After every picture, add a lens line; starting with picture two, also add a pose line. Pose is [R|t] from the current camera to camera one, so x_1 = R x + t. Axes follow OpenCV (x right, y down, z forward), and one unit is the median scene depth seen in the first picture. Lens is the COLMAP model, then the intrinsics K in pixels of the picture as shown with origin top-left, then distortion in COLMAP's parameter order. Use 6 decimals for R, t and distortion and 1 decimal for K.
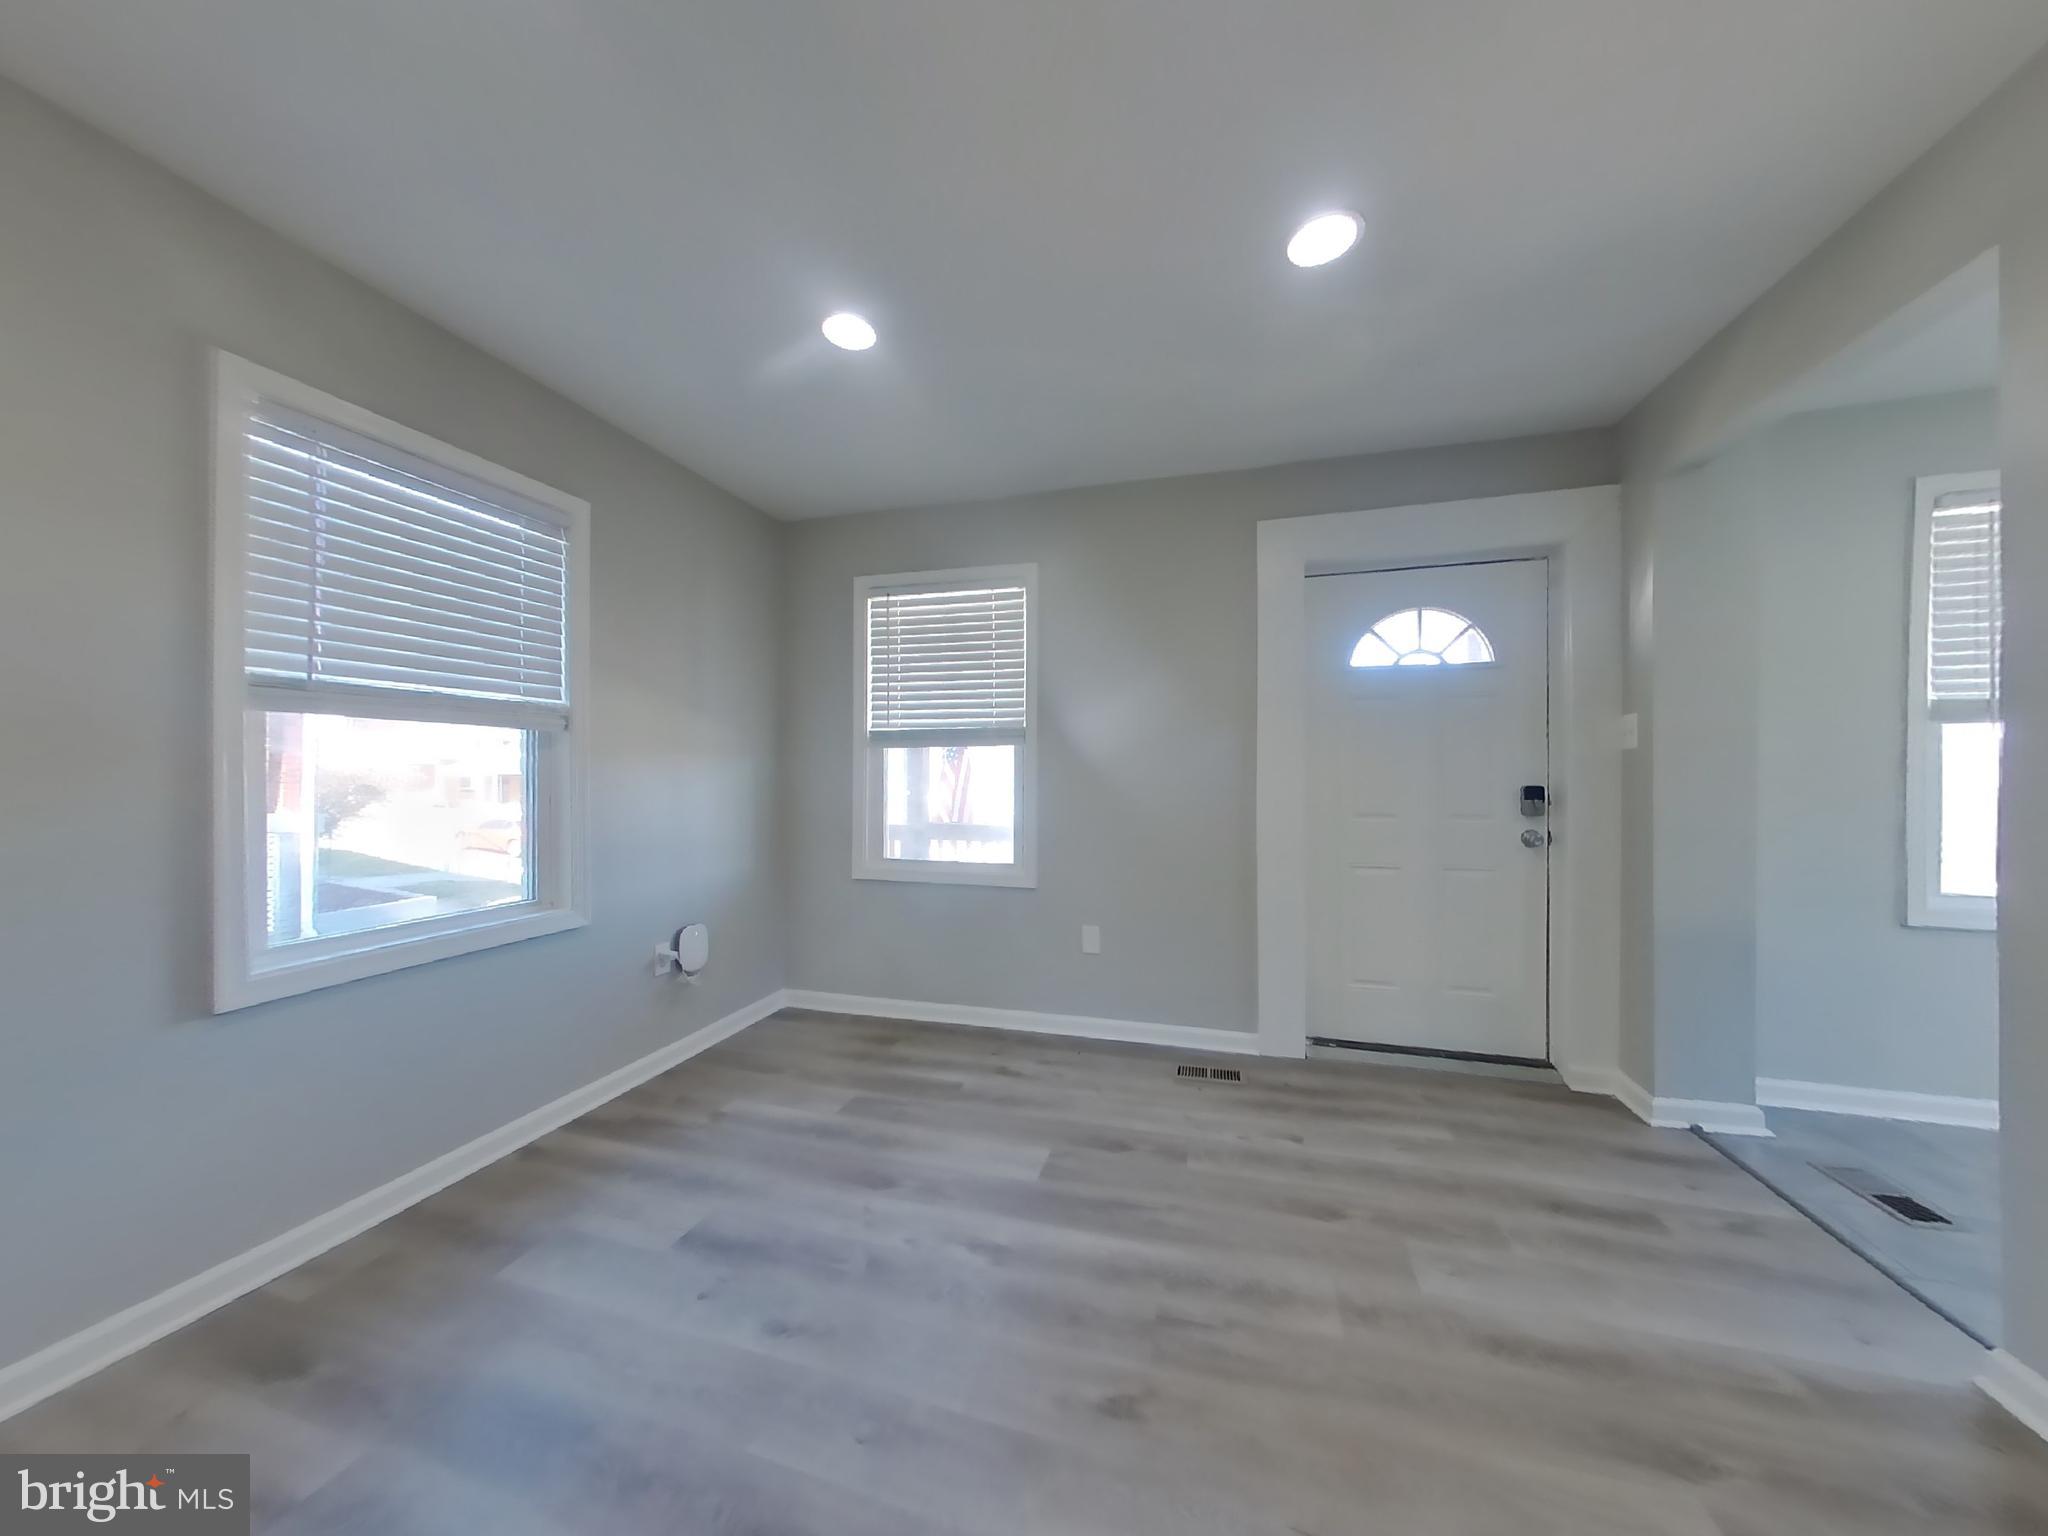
lens RADIAL K [[667.8, 0, 1040.9], [0, 667.8, 776.6], [0, 0, 1]] dist [0.007336, 0.000041]
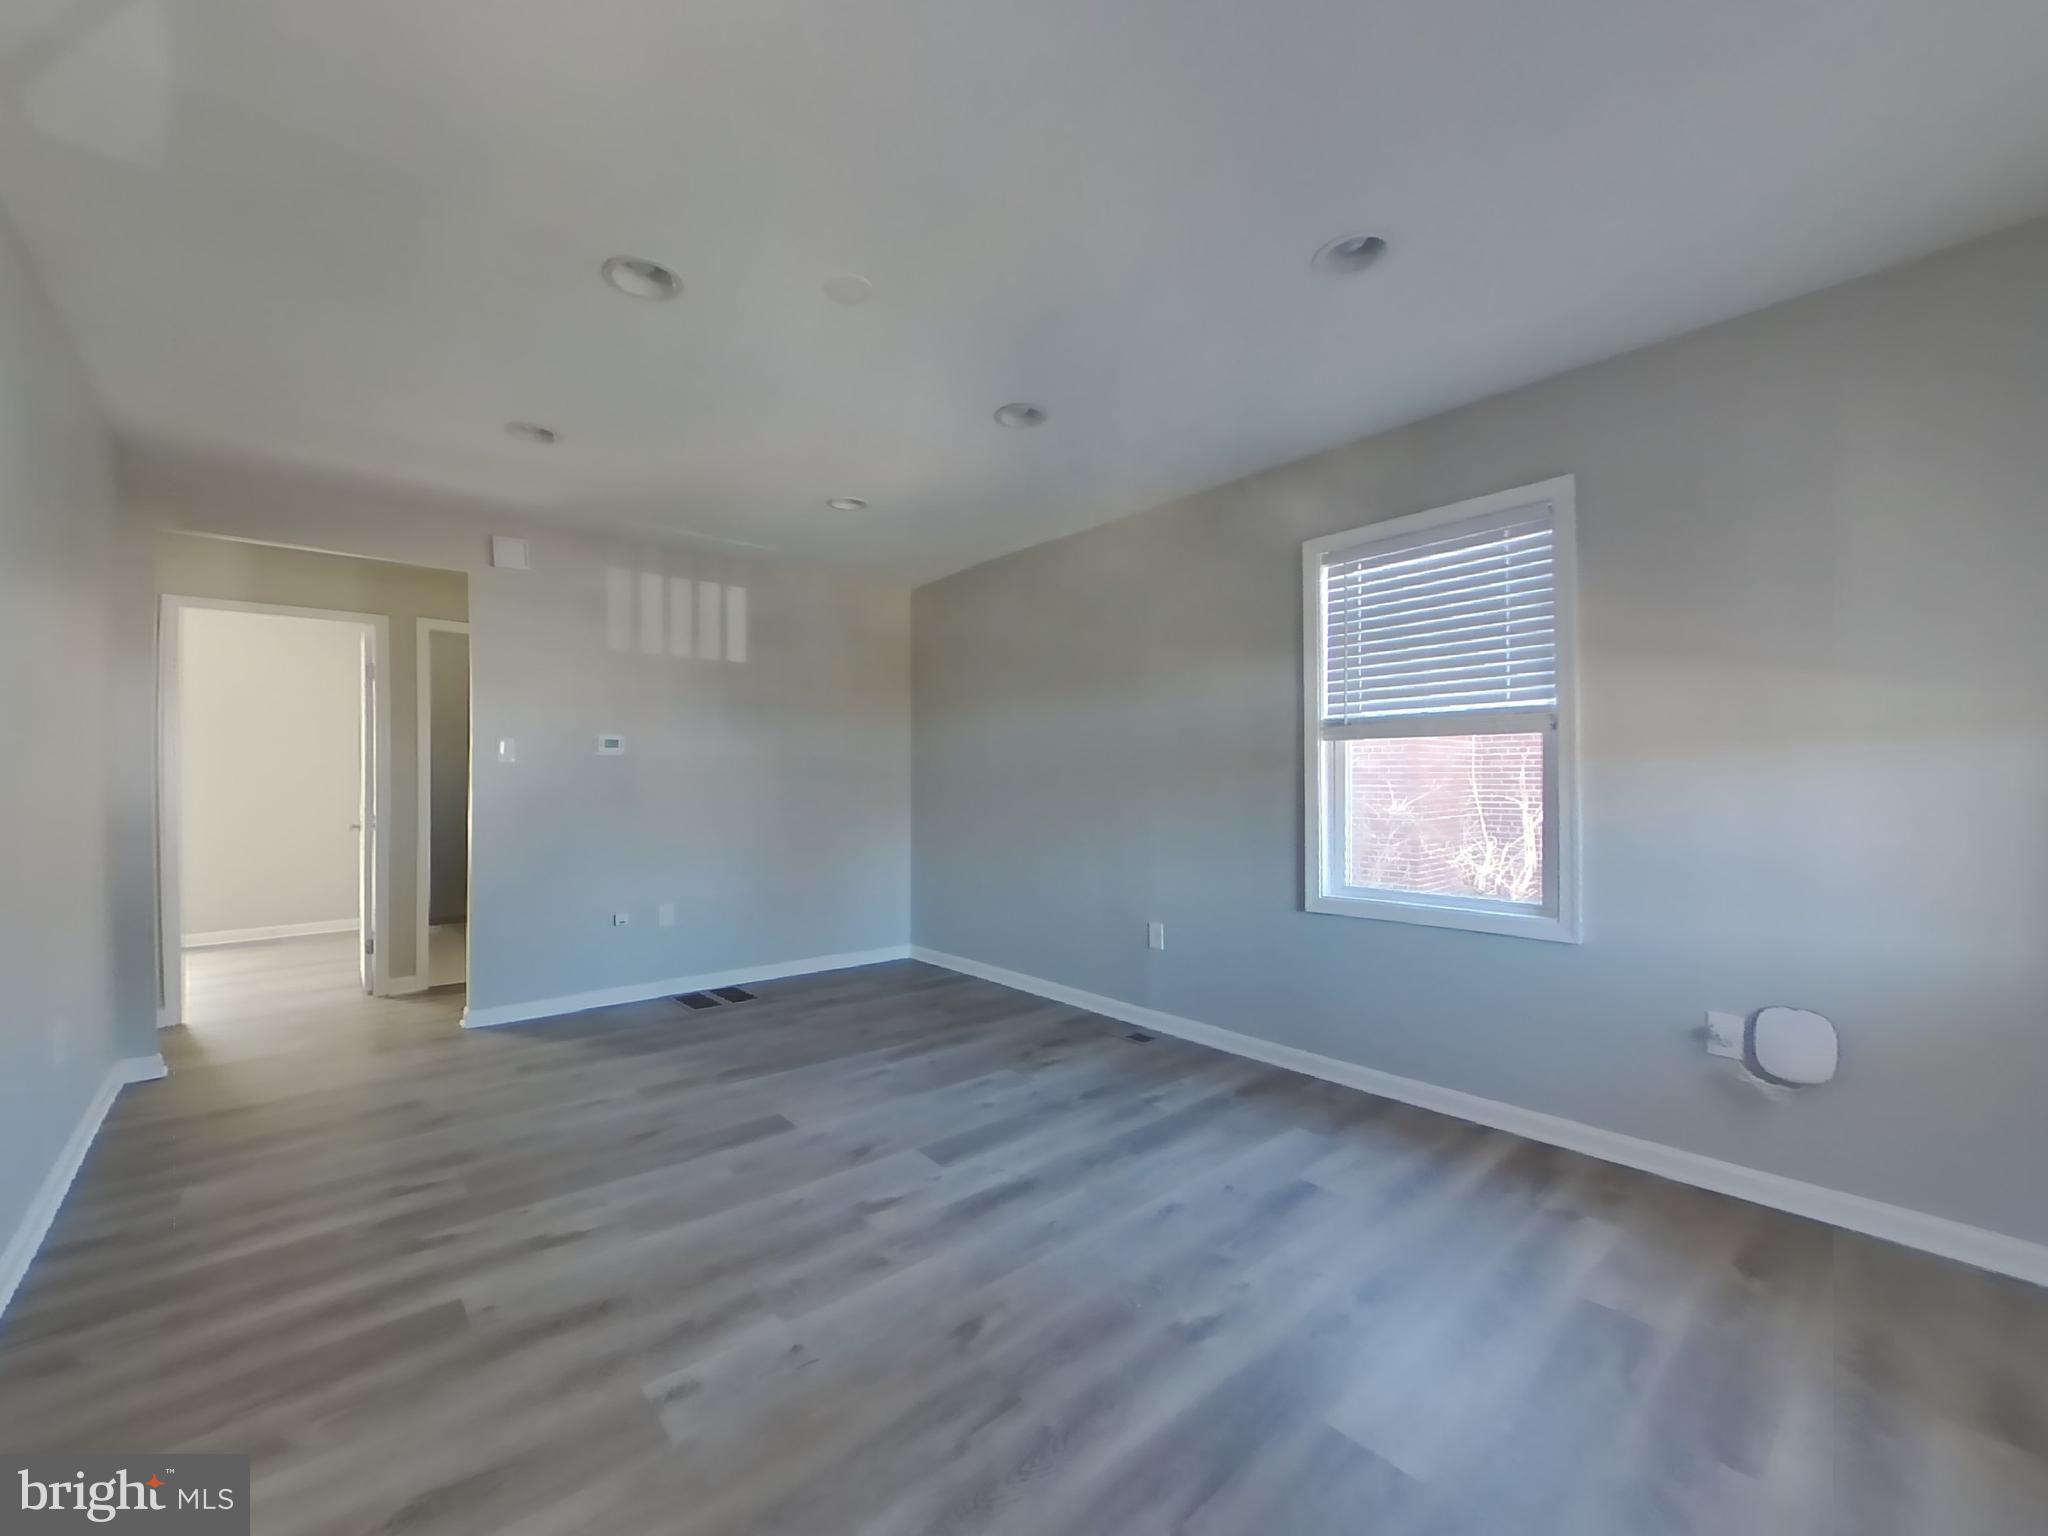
lens RADIAL K [[812.9, 0, 1017.0], [0, 812.9, 782.8], [0, 0, 1]] dist [0.032903, 0.000875]
pose [[-0.533985, 0.008461, -0.845452, 0.800968], [0.009319, 0.999948, 0.004122, -0.007840], [0.845443, -0.005677, -0.534036, 1.160991]]
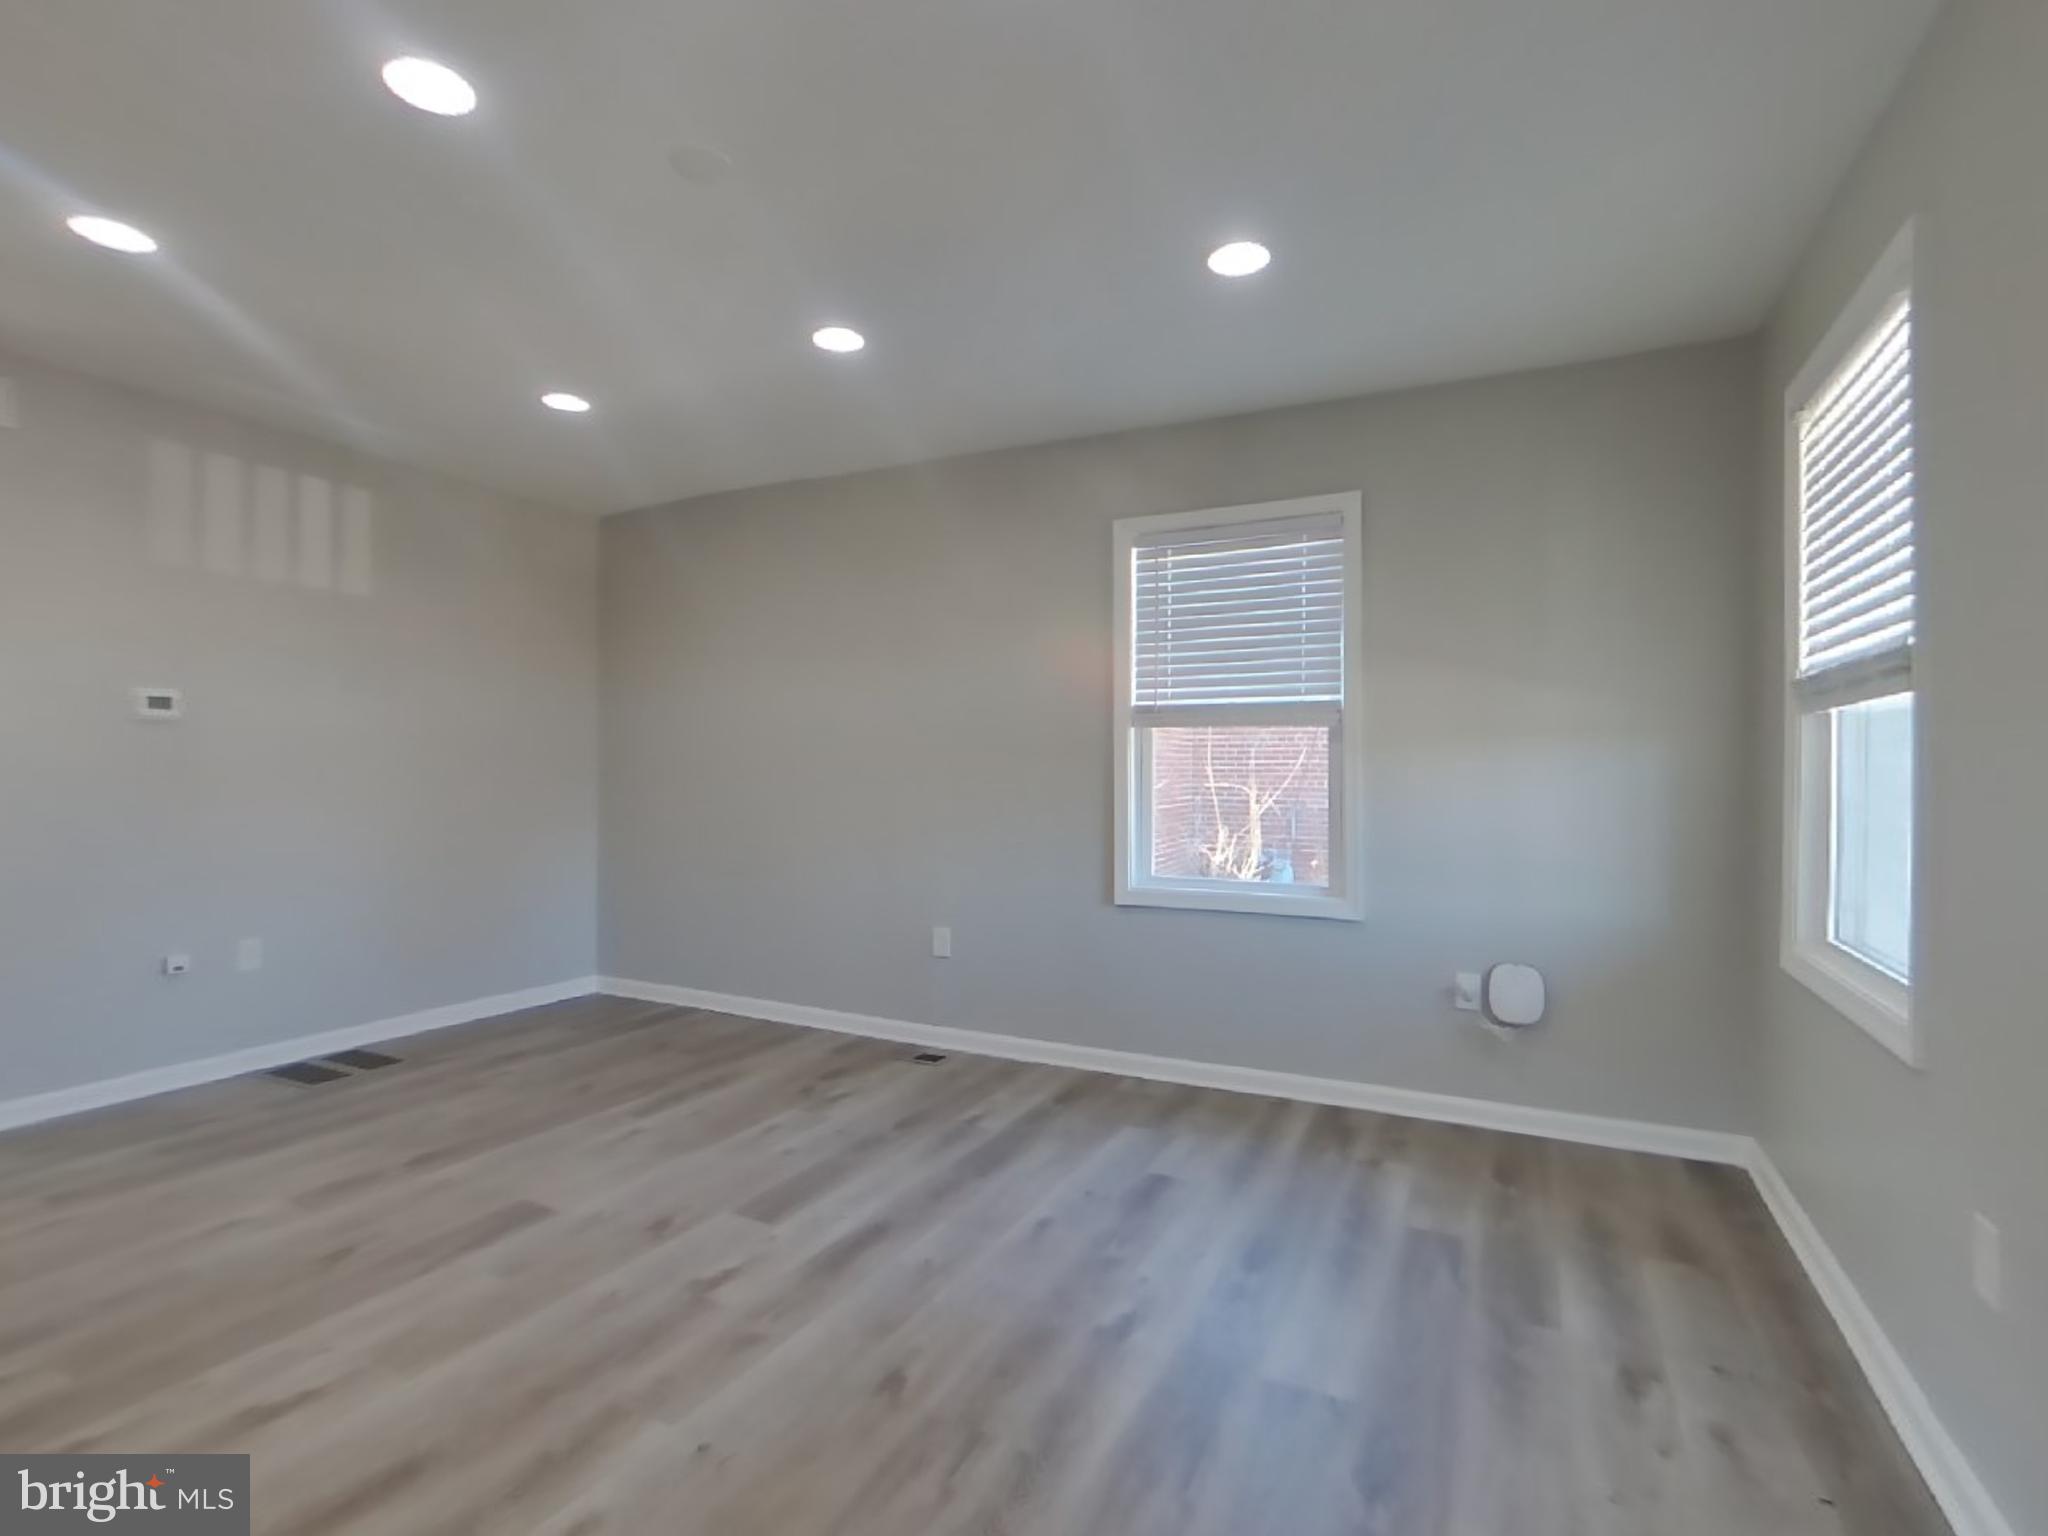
lens RADIAL K [[970.7, 0, 1023.5], [0, 970.7, 763.1], [0, 0, 1]] dist [0.017466, 0.004675]
pose [[-0.171418, -0.001809, -0.985197, 0.985683], [-0.002848, 0.999995, -0.001341, -0.007041], [0.985194, 0.002576, -0.171423, 0.917646]]
